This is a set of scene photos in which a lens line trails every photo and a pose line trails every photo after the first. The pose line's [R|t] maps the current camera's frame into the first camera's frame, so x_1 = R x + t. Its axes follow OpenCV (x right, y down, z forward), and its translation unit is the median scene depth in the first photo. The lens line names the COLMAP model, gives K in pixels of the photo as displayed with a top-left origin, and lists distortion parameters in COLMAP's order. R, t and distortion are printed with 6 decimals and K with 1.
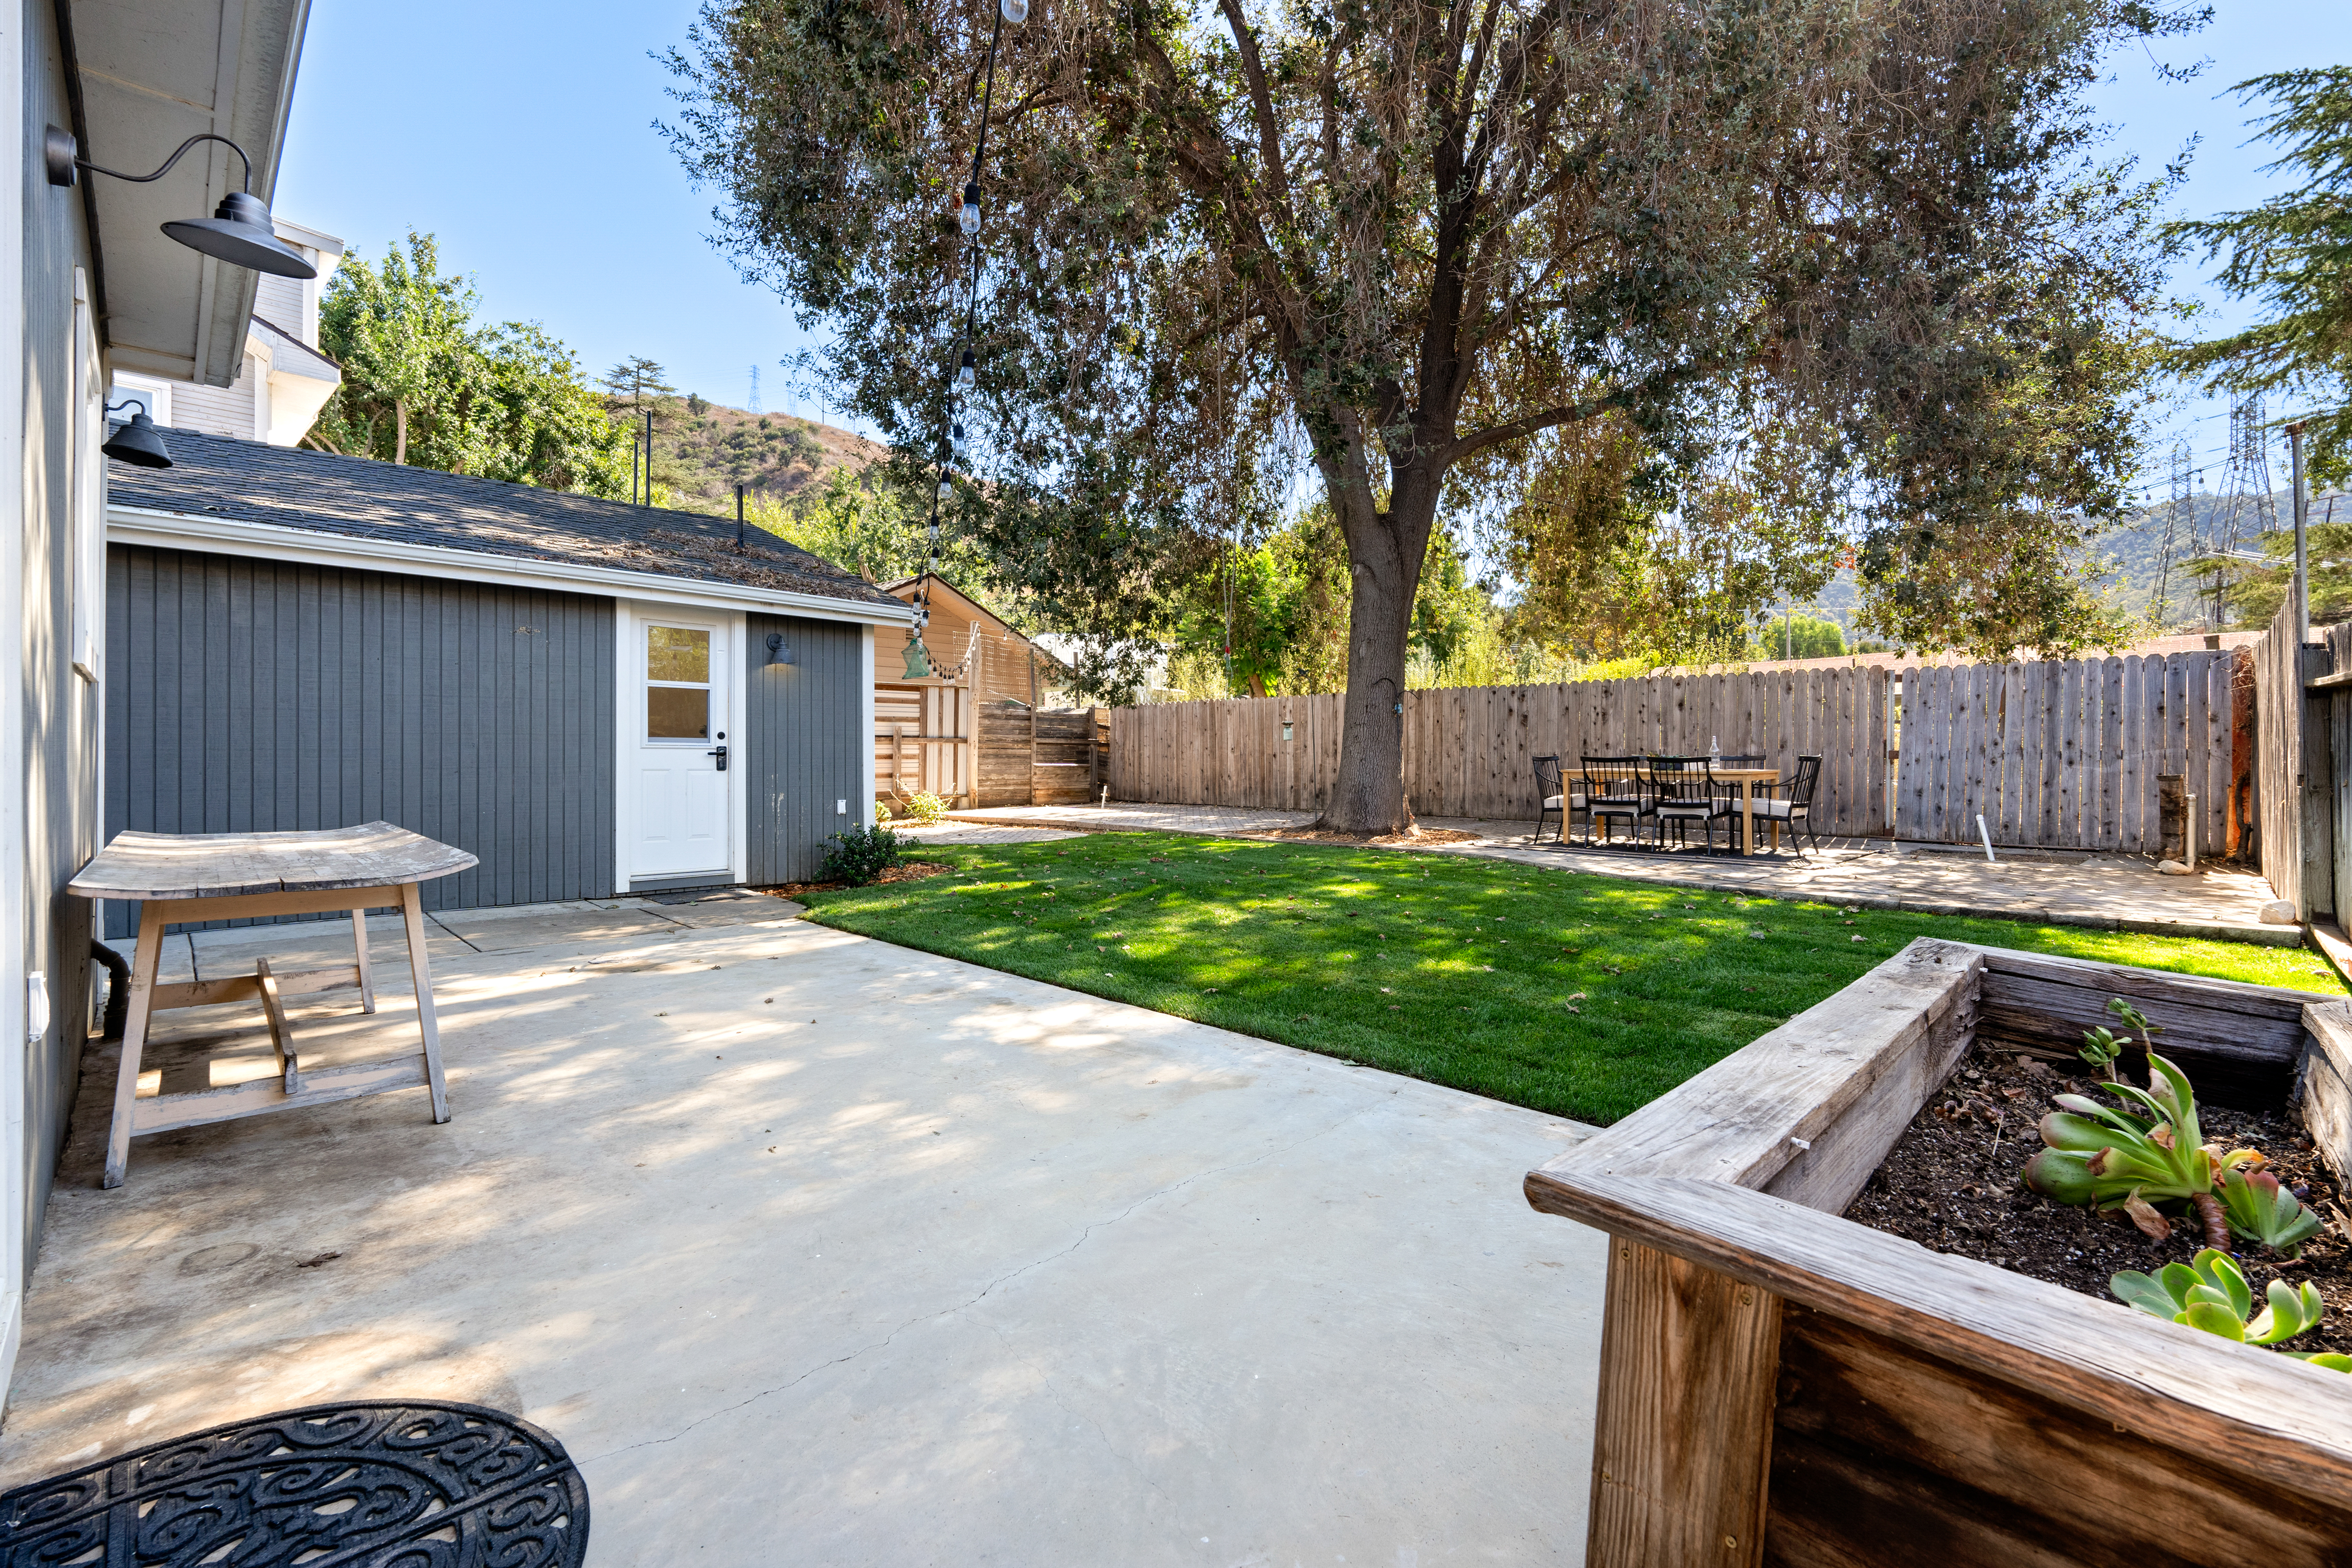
lens RADIAL K [[1040.5, 0, 1170.1], [0, 1040.5, 754.1], [0, 0, 1]] dist [-0.000457, 0.000407]
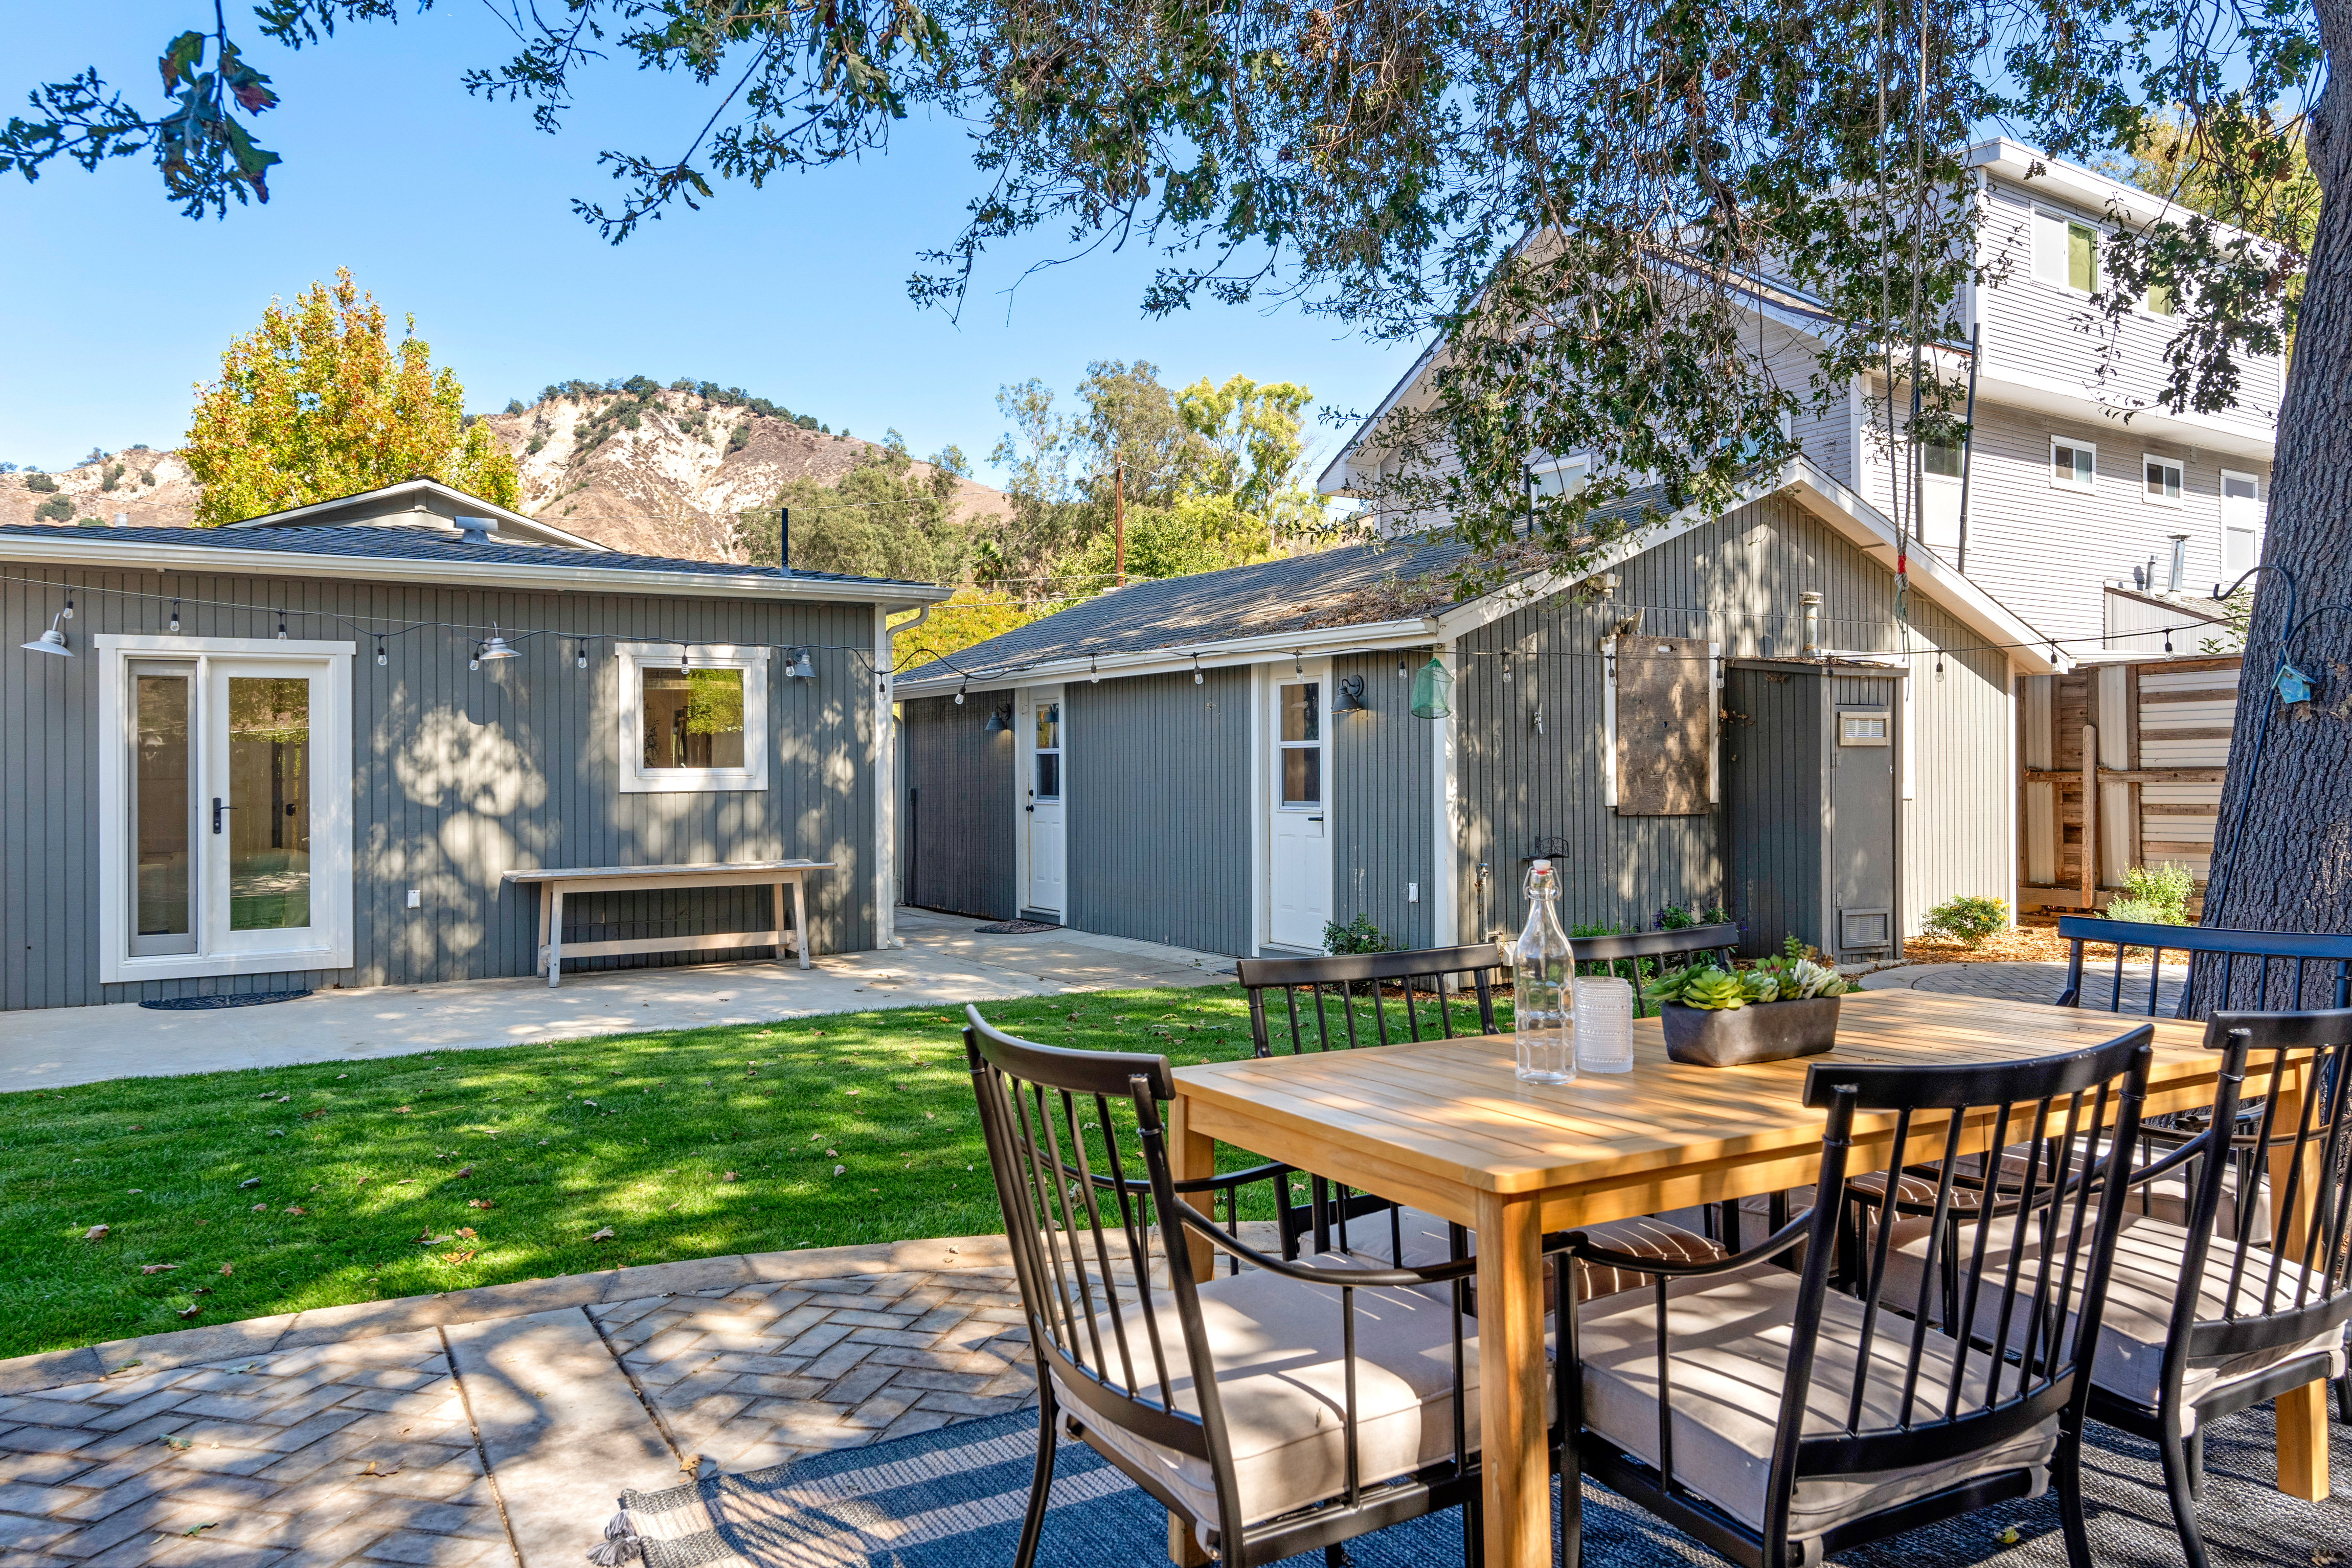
lens RADIAL K [[1626.9, 0, 1174.0], [0, 1626.9, 767.6], [0, 0, 1]] dist [0.026477, -0.030875]
pose [[-0.247777, -0.002908, -0.968813, 0.706165], [0.012093, 0.999908, -0.006094, -0.026807], [0.968742, -0.013226, -0.247719, 0.905336]]
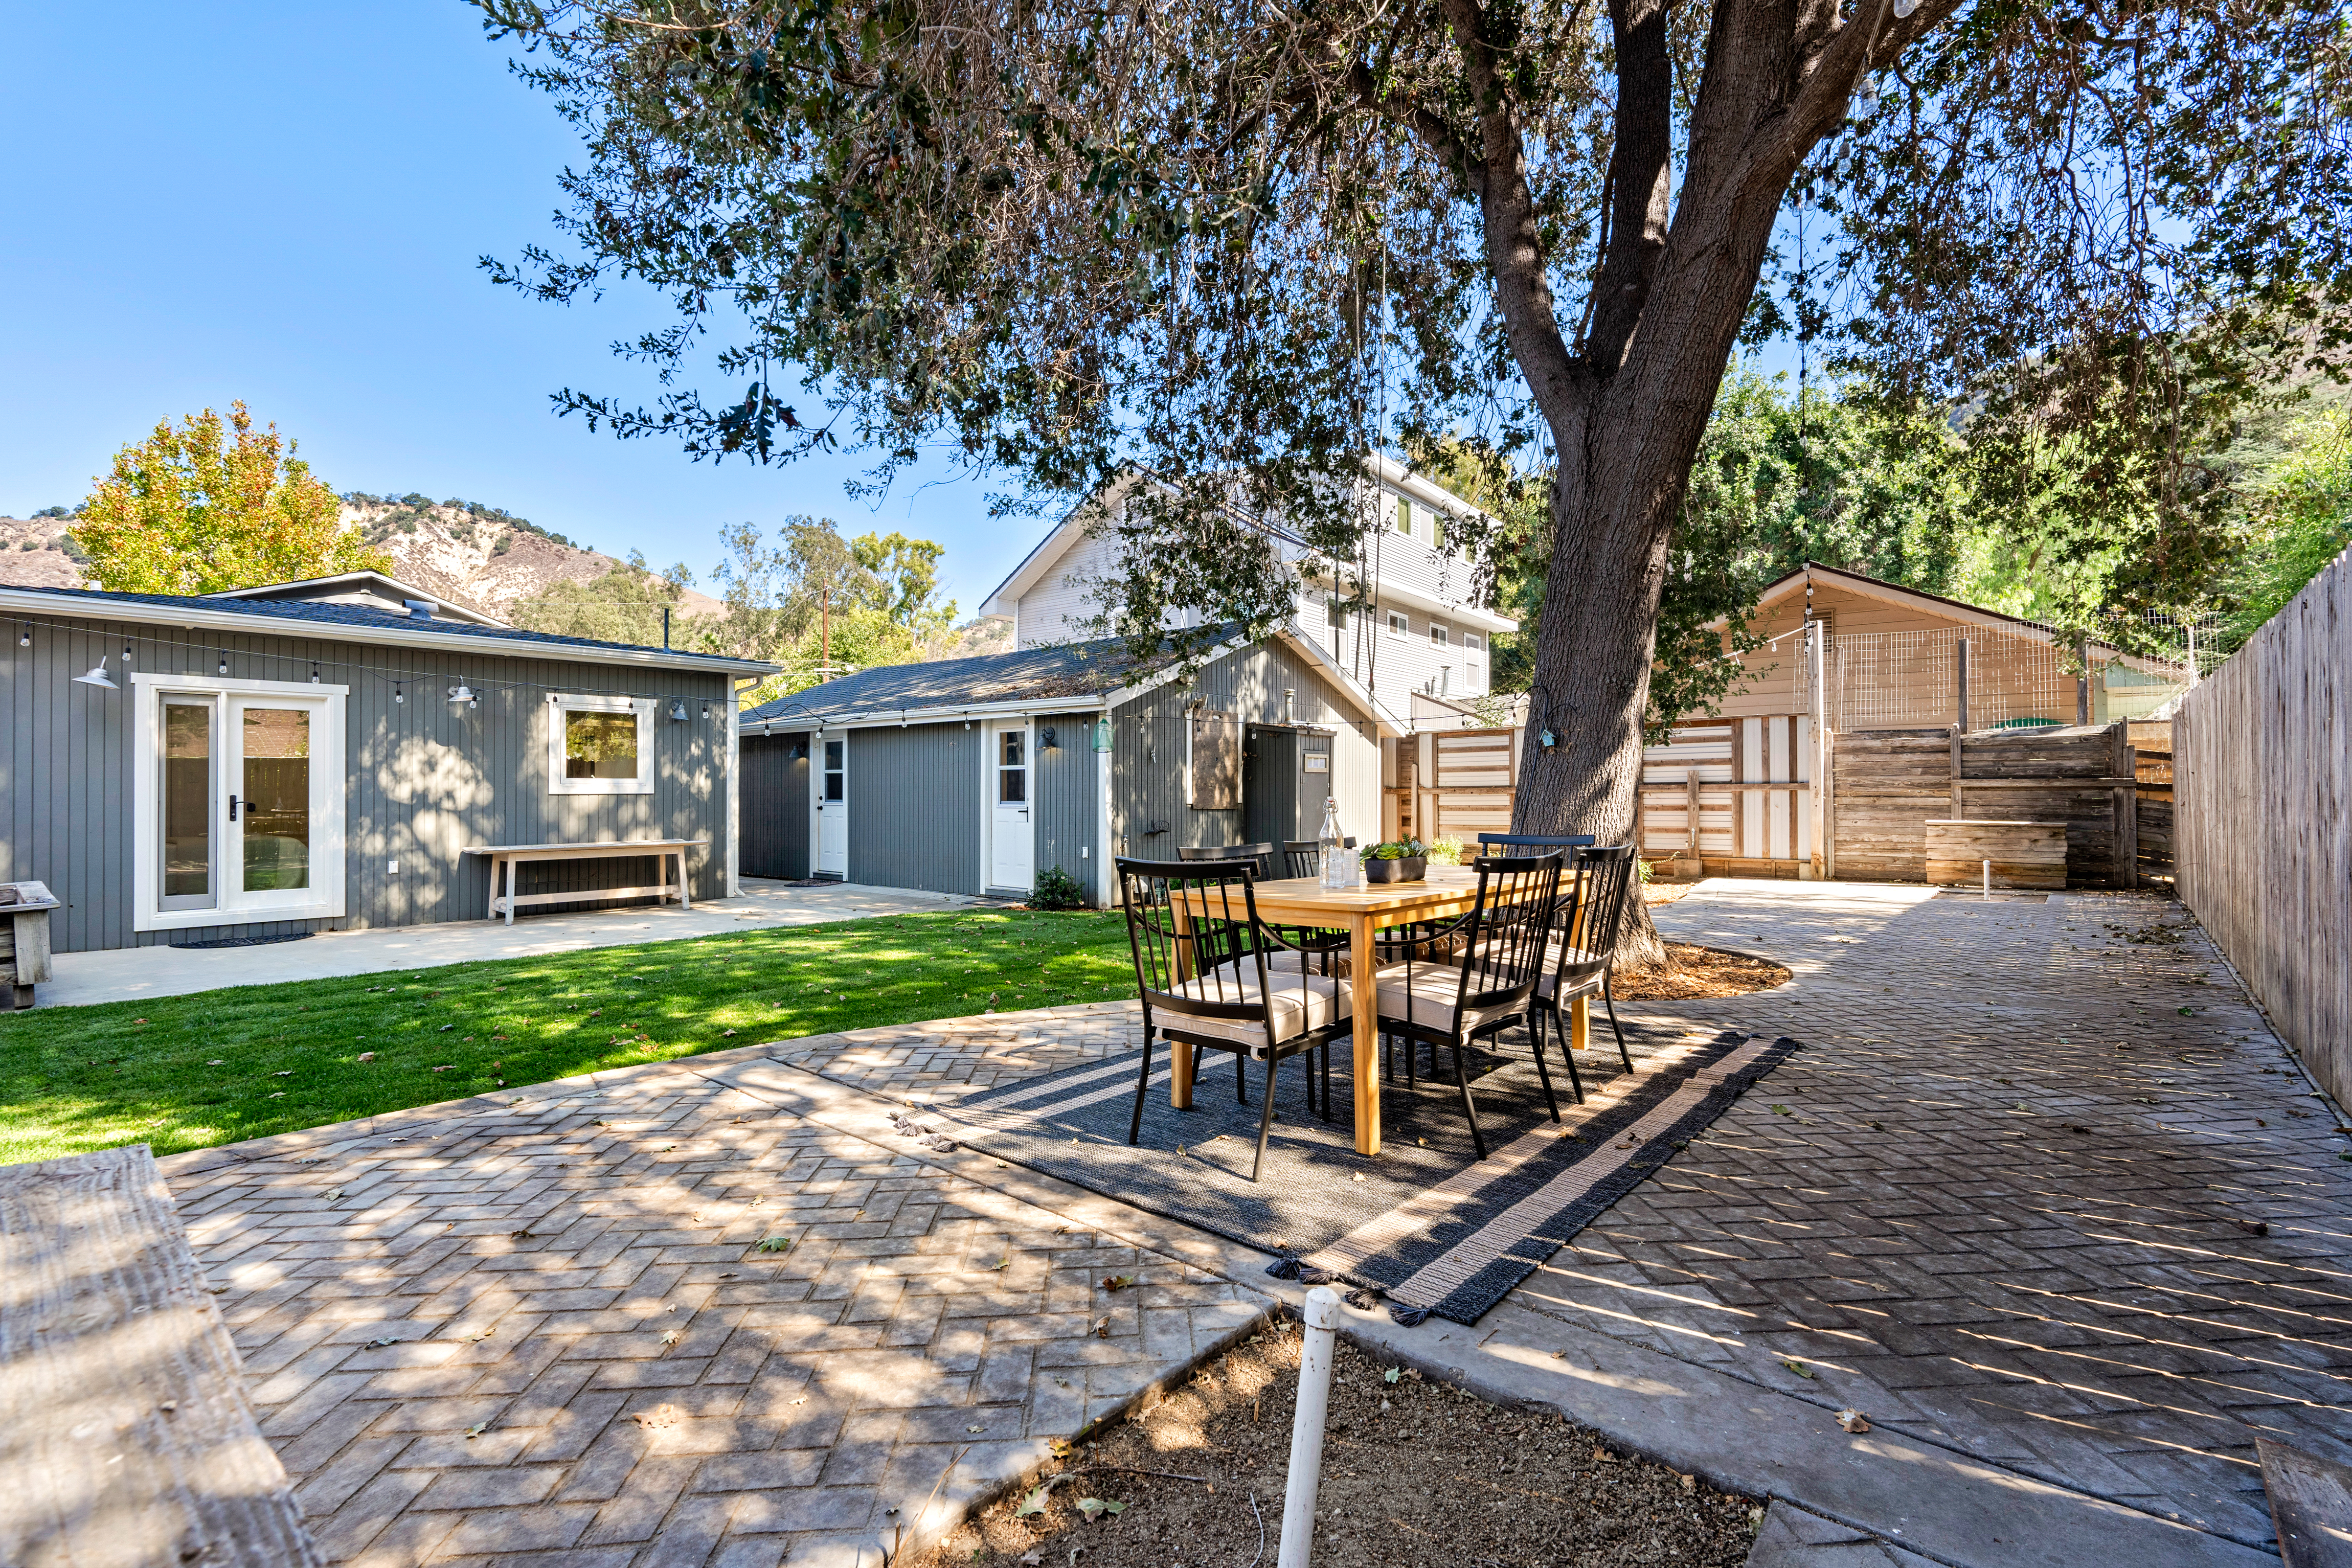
lens RADIAL K [[1055.4, 0, 1178.3], [0, 1055.4, 801.2], [0, 0, 1]] dist [-0.003754, 0.000416]
pose [[0.078259, 0.003373, -0.996927, 0.828760], [0.007318, 0.999965, 0.003957, -0.013931], [0.996906, -0.007605, 0.078231, 0.813564]]
